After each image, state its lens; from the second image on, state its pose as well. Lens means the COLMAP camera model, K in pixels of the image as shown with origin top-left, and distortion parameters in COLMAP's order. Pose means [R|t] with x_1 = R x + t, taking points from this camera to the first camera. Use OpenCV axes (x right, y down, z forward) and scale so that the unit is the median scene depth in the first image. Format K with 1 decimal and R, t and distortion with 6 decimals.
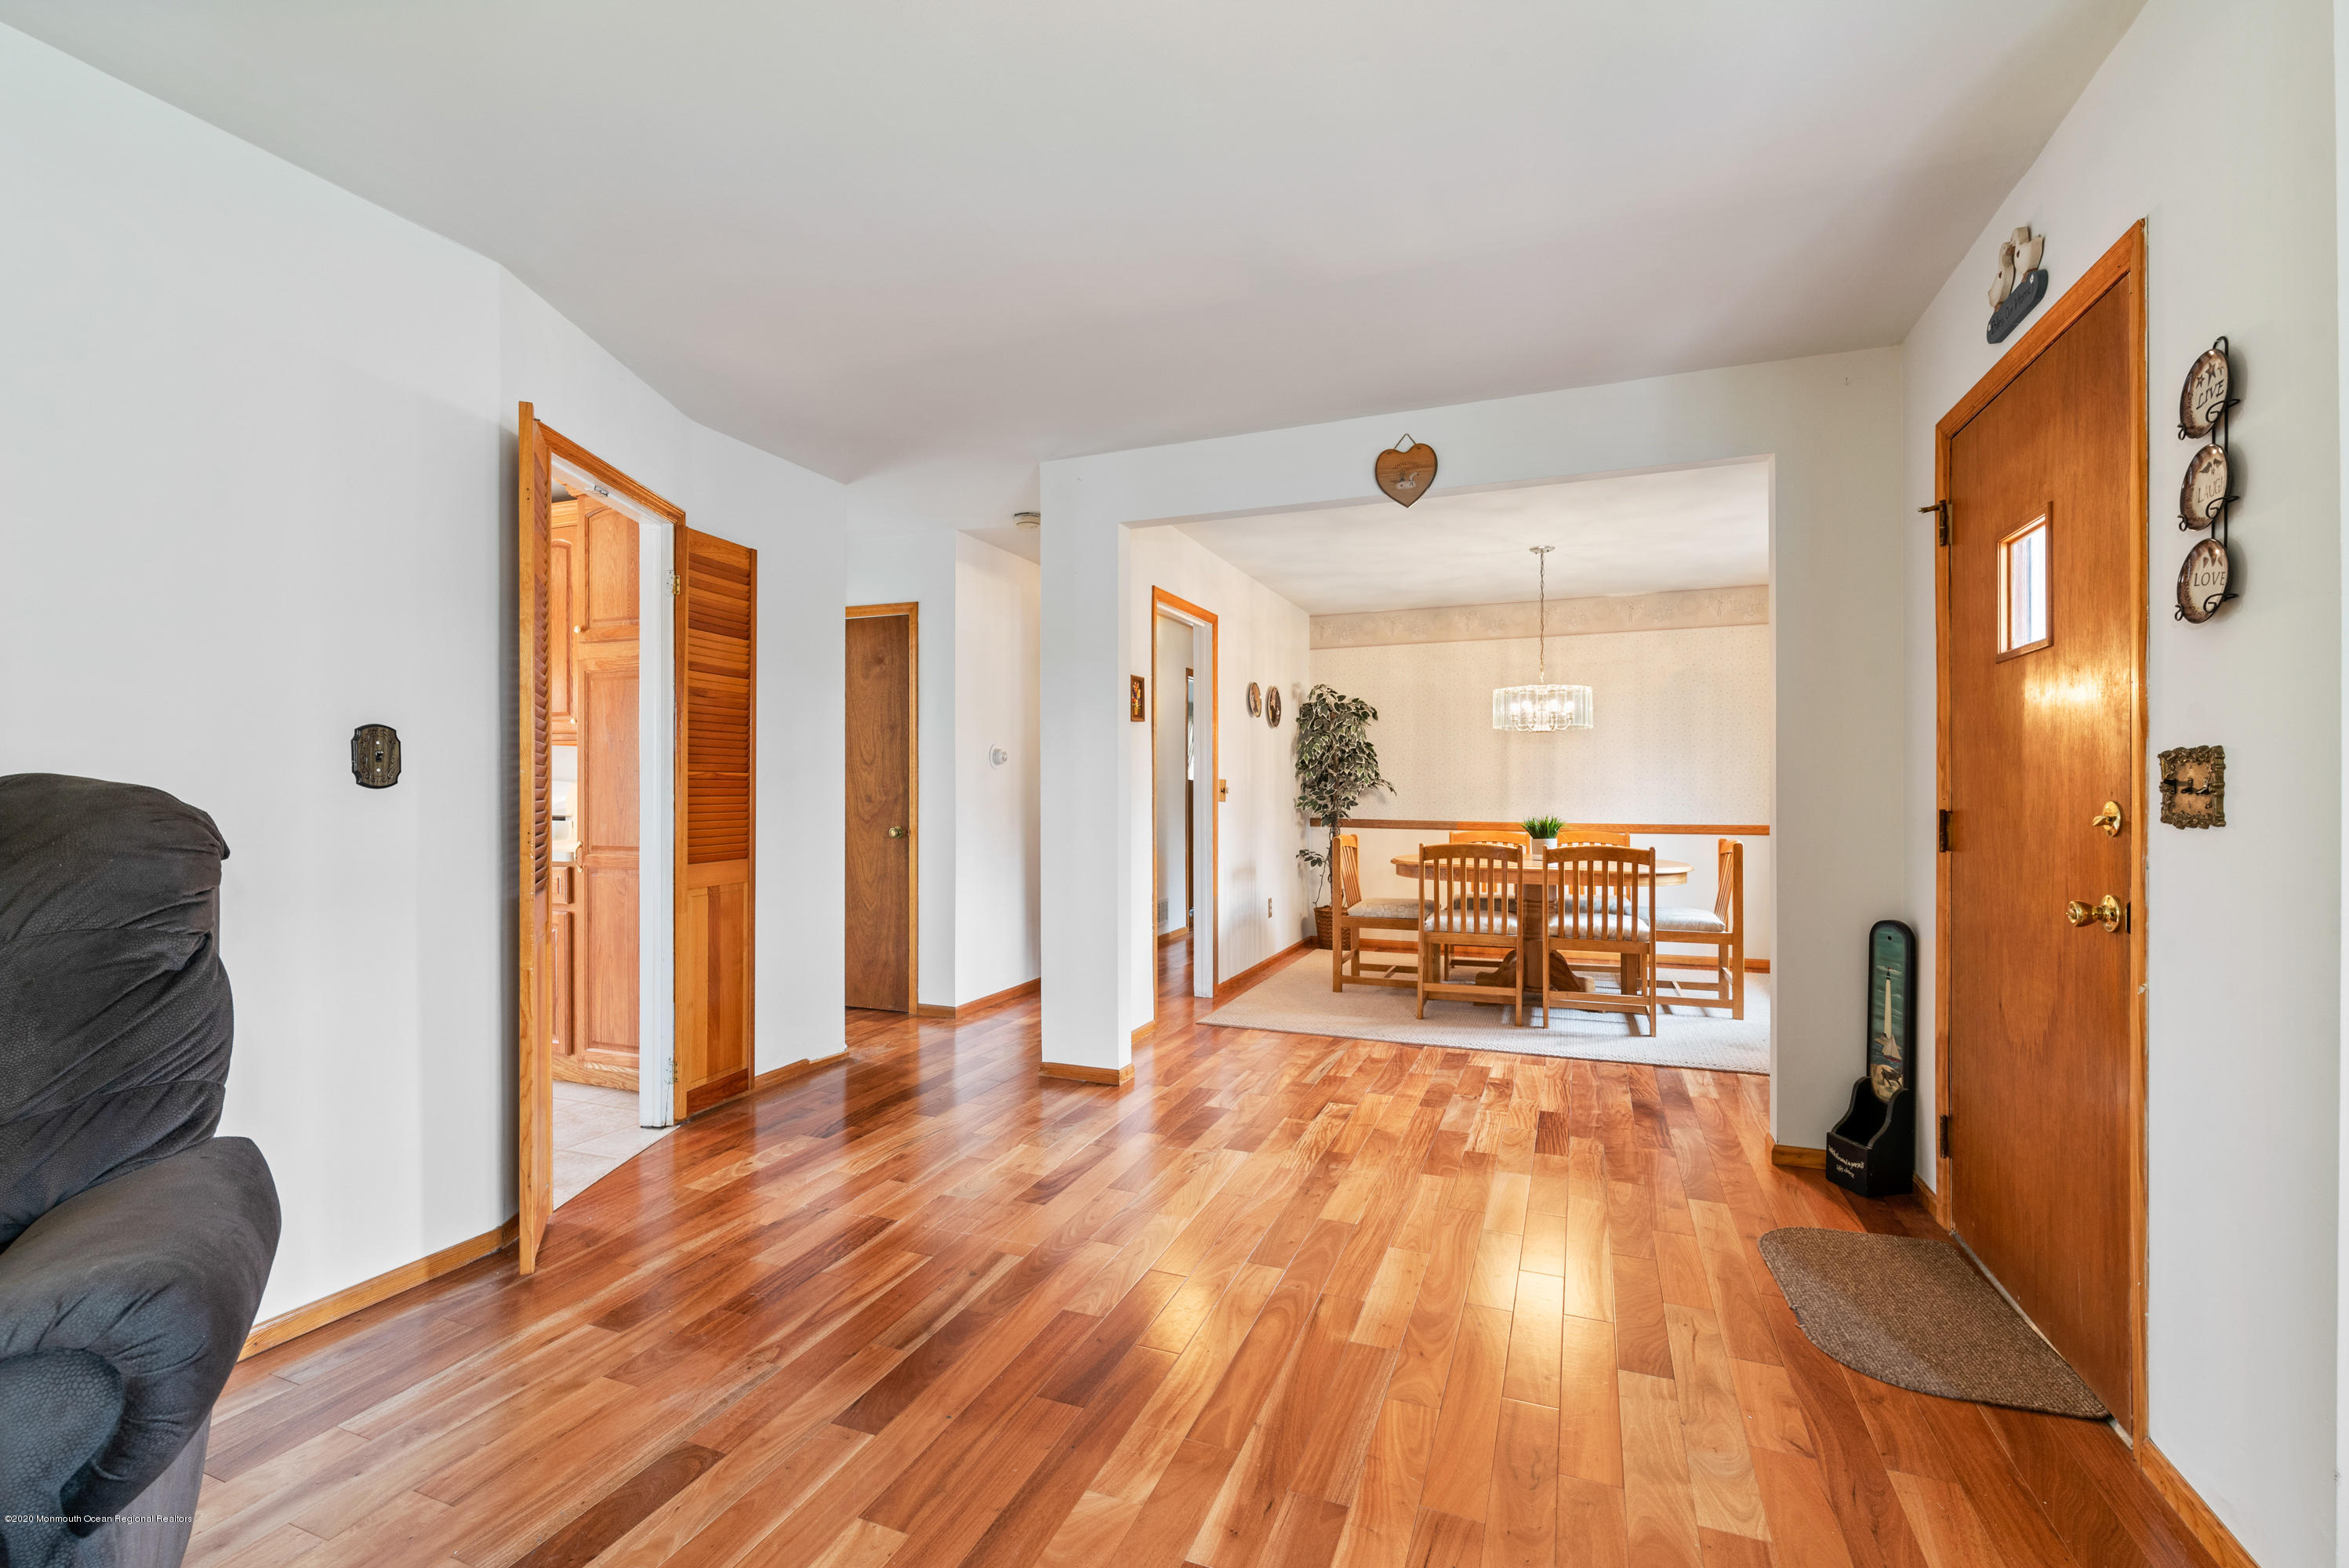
lens RADIAL K [[1016.3, 0, 1182.7], [0, 1016.3, 788.8], [0, 0, 1]] dist [0.000554, 0.000001]
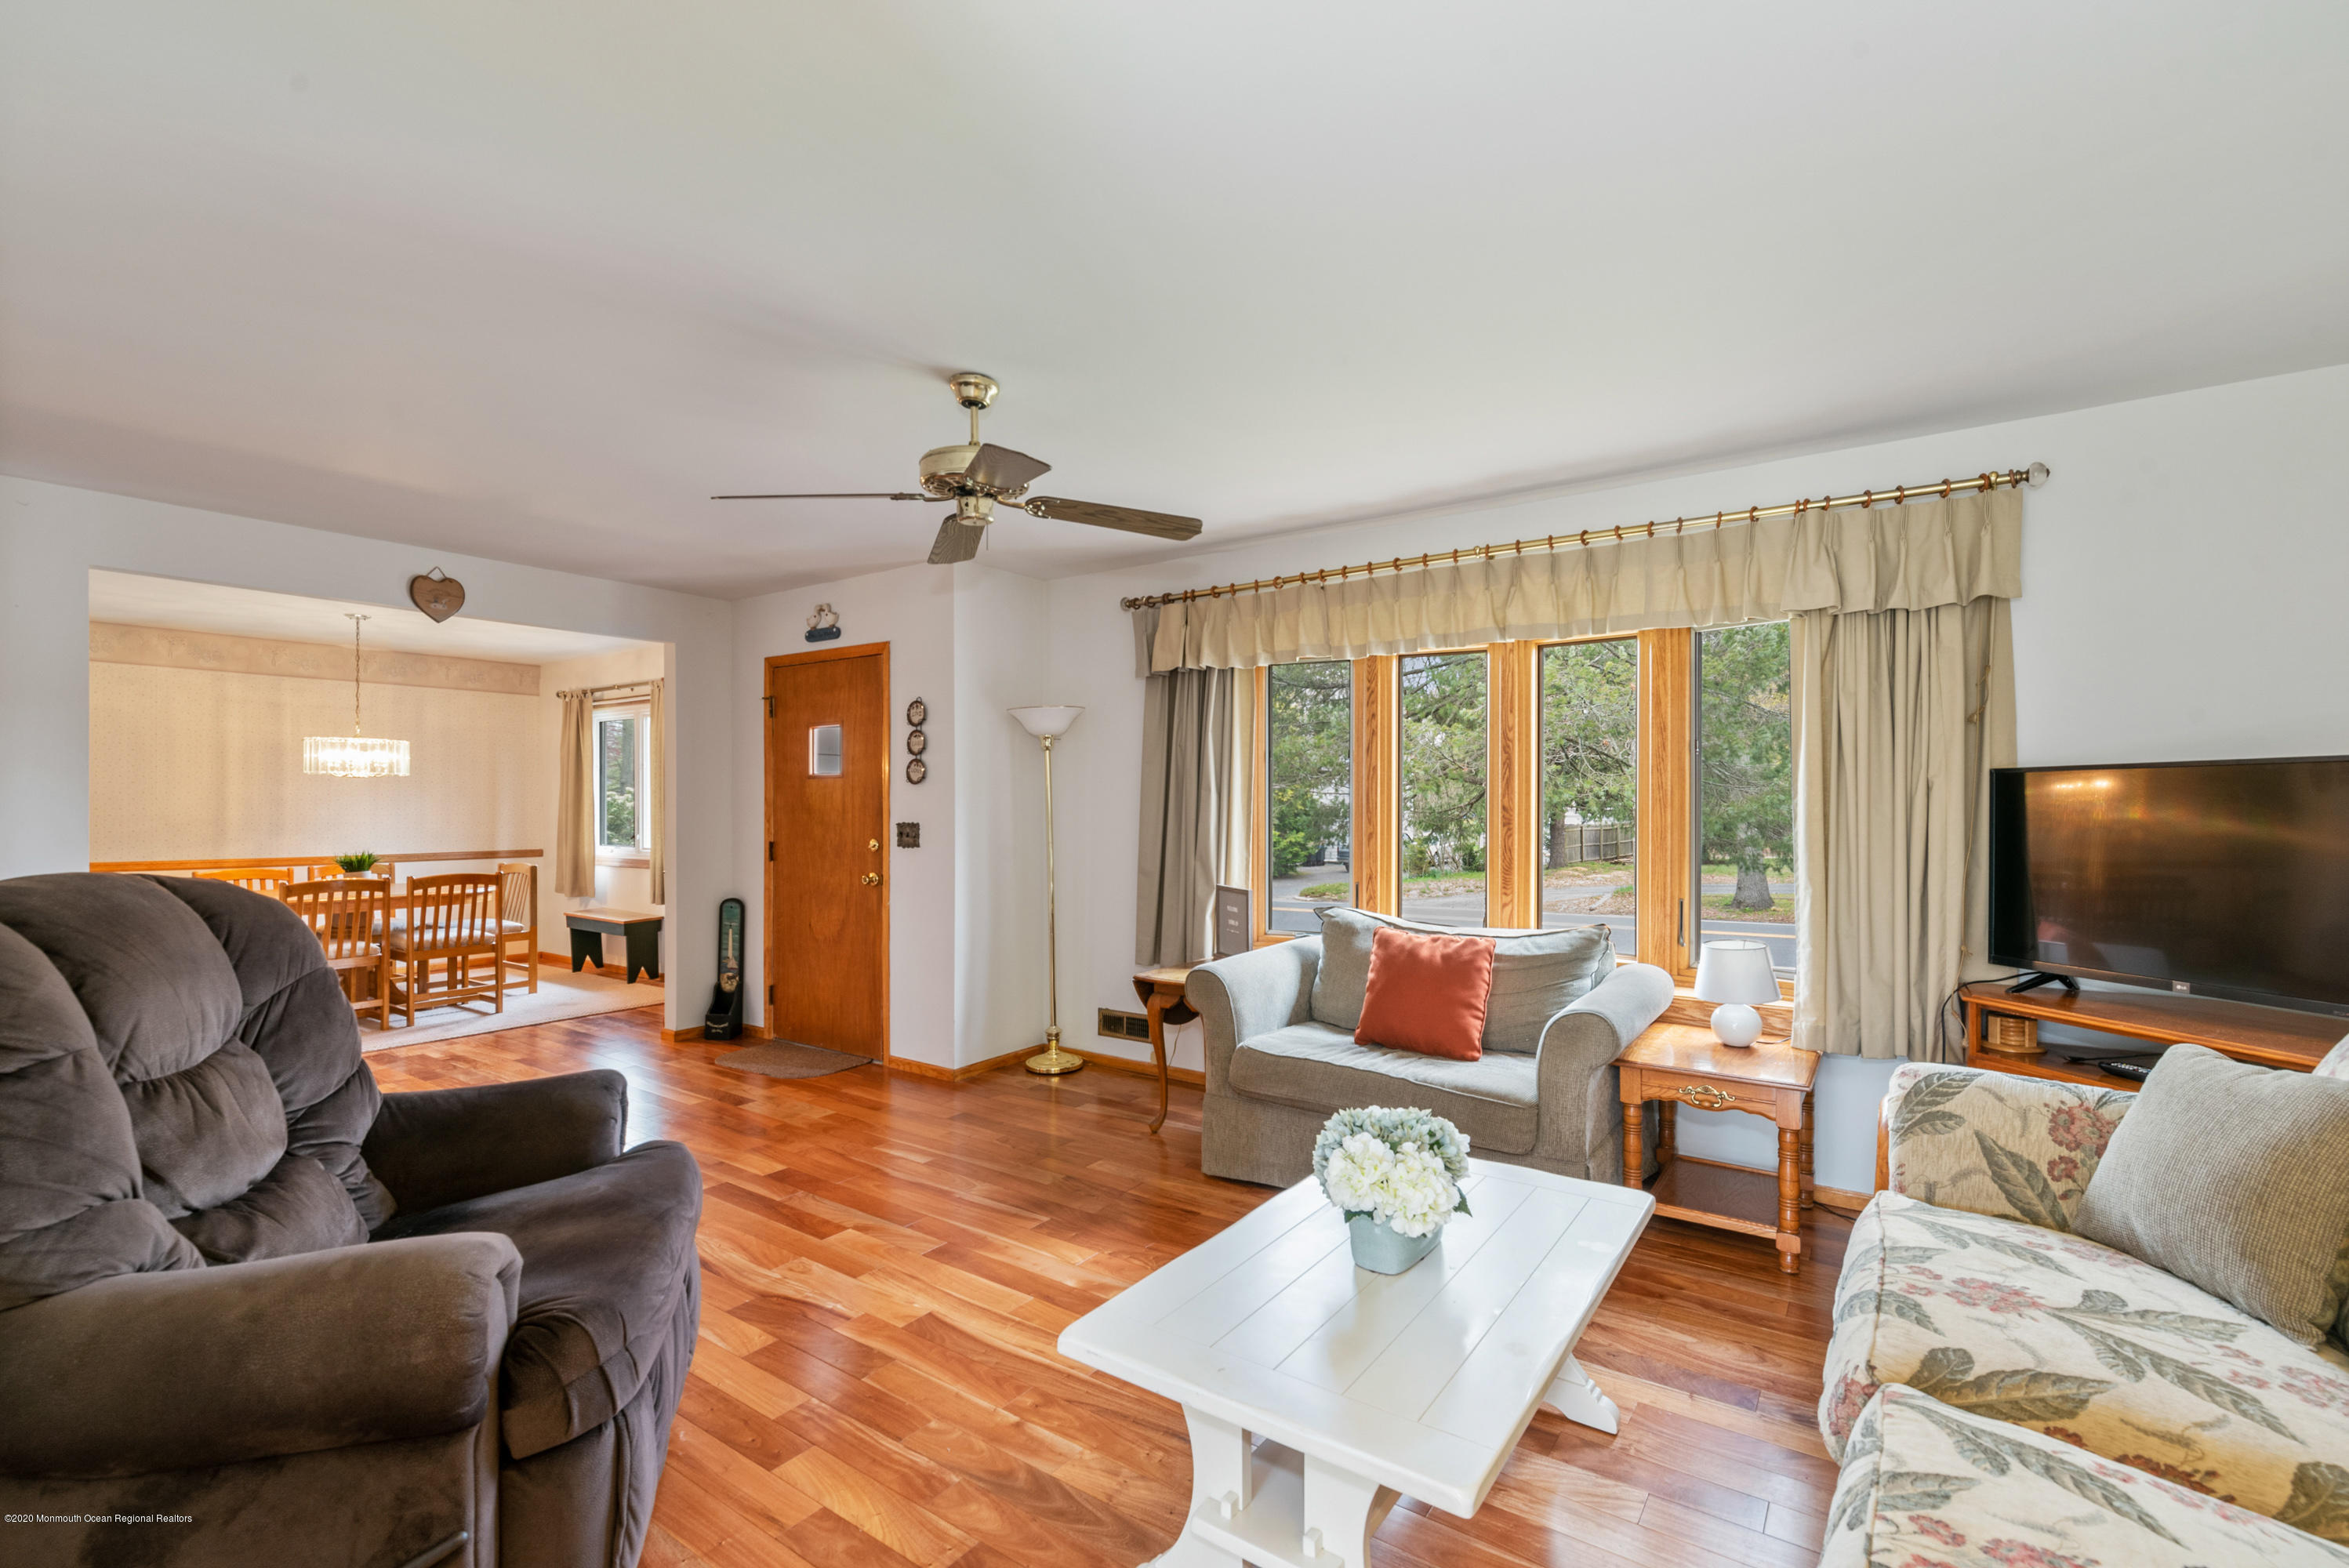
lens RADIAL K [[1016.3, 0, 1156.5], [0, 1016.3, 799.9], [0, 0, 1]] dist [0.000554, 0.000001]
pose [[0.253031, 0.007677, 0.967428, -0.707088], [-0.002919, 0.999970, -0.007171, -0.034754], [-0.967454, -0.001009, 0.253045, -0.204188]]
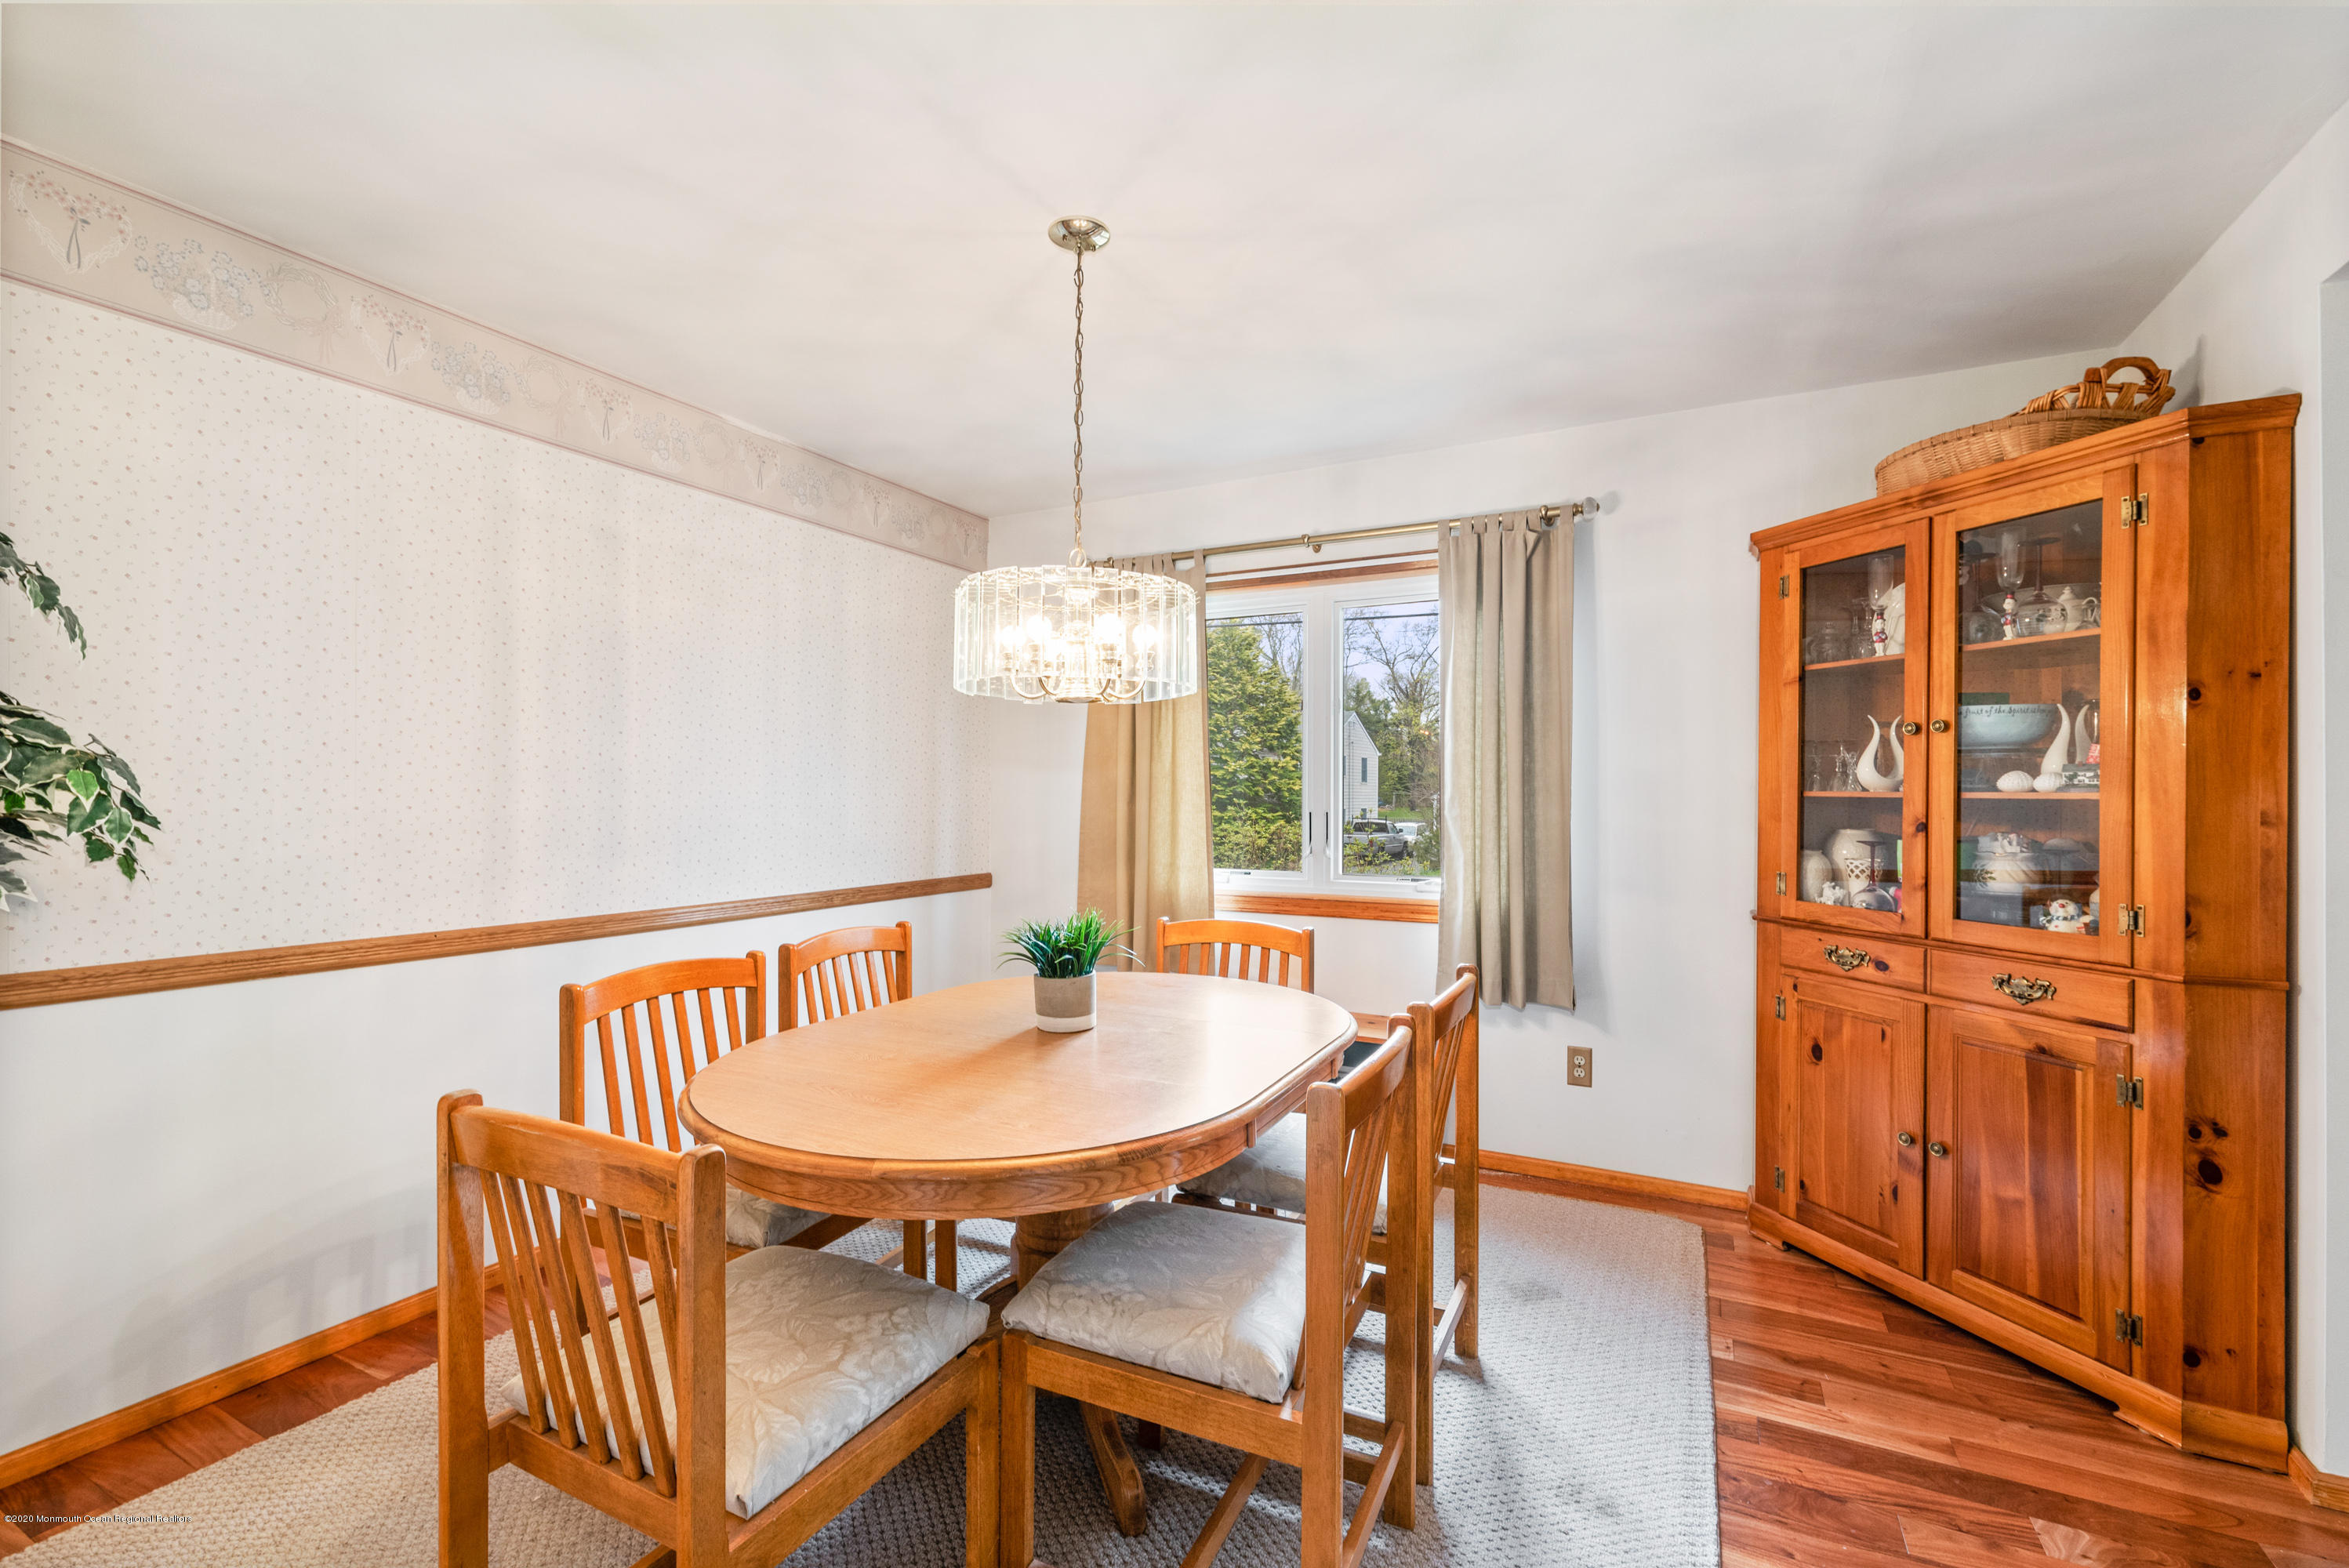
lens RADIAL K [[1016.3, 0, 1166.9], [0, 1016.3, 793.1], [0, 0, 1]] dist [0.000554, 0.000001]
pose [[0.109985, 0.007480, 0.993905, -0.040899], [-0.001654, 0.999972, -0.007343, -0.023162], [-0.993932, -0.000837, 0.109994, 1.274835]]
